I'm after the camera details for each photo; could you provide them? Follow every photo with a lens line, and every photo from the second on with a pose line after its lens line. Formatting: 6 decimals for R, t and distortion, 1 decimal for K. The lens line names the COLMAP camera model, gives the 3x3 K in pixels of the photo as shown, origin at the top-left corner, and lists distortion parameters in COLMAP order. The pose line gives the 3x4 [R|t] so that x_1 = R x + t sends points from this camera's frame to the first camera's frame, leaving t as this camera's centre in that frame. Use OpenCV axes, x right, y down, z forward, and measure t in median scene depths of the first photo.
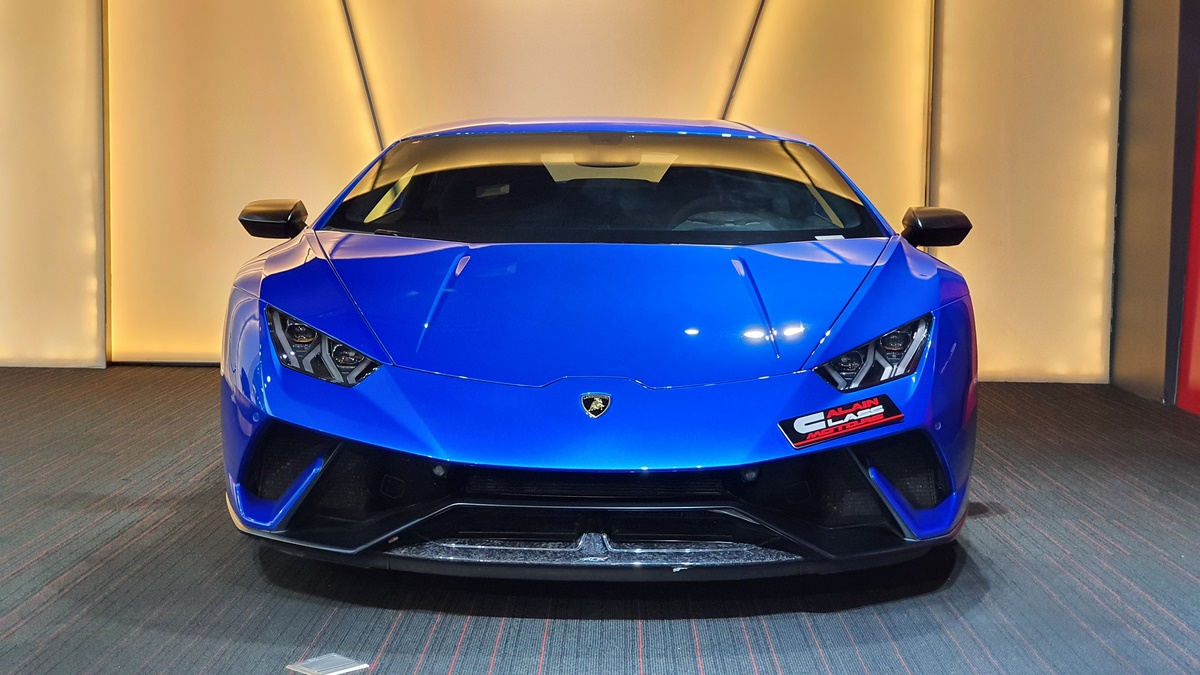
lens RADIAL K [[1771.3, 0, 611.4], [0, 1771.3, 336.3], [0, 0, 1]] dist [0.027131, 0.133968]
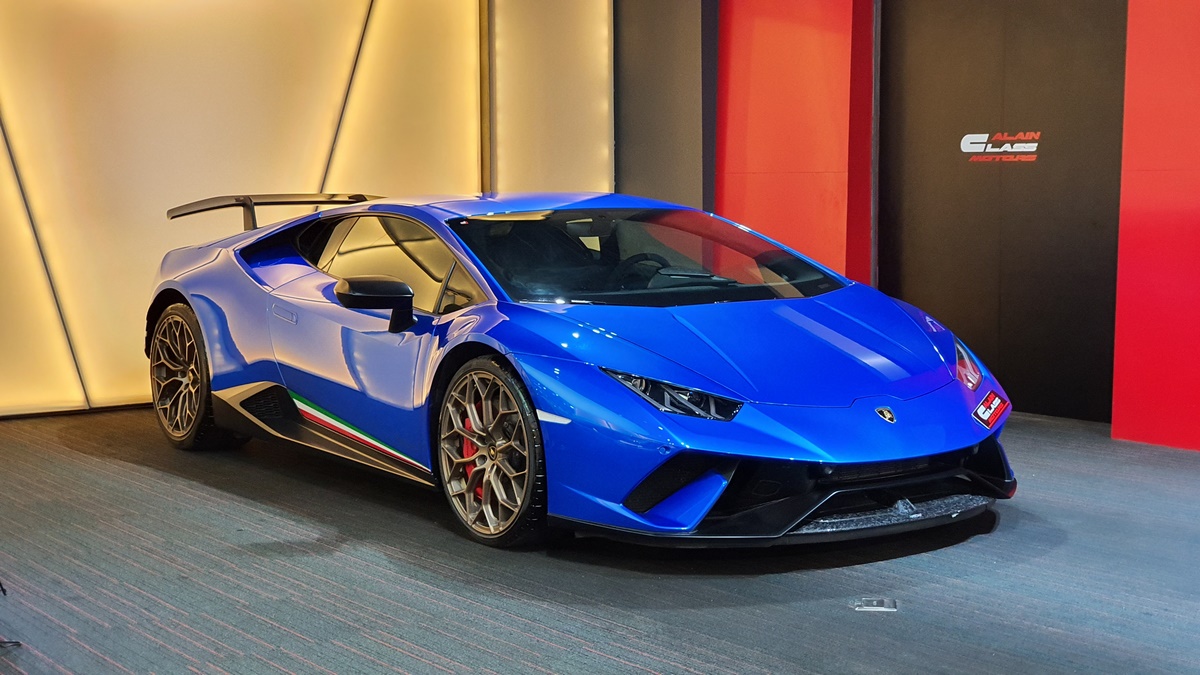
lens RADIAL K [[1771.3, 0, 611.4], [0, 1771.3, 336.3], [0, 0, 1]] dist [0.027131, 0.133968]
pose [[0.800351, -0.079773, 0.594201, -1.086783], [0.071883, 0.996727, 0.036992, -0.099765], [-0.595207, 0.013106, 0.803465, -0.063592]]
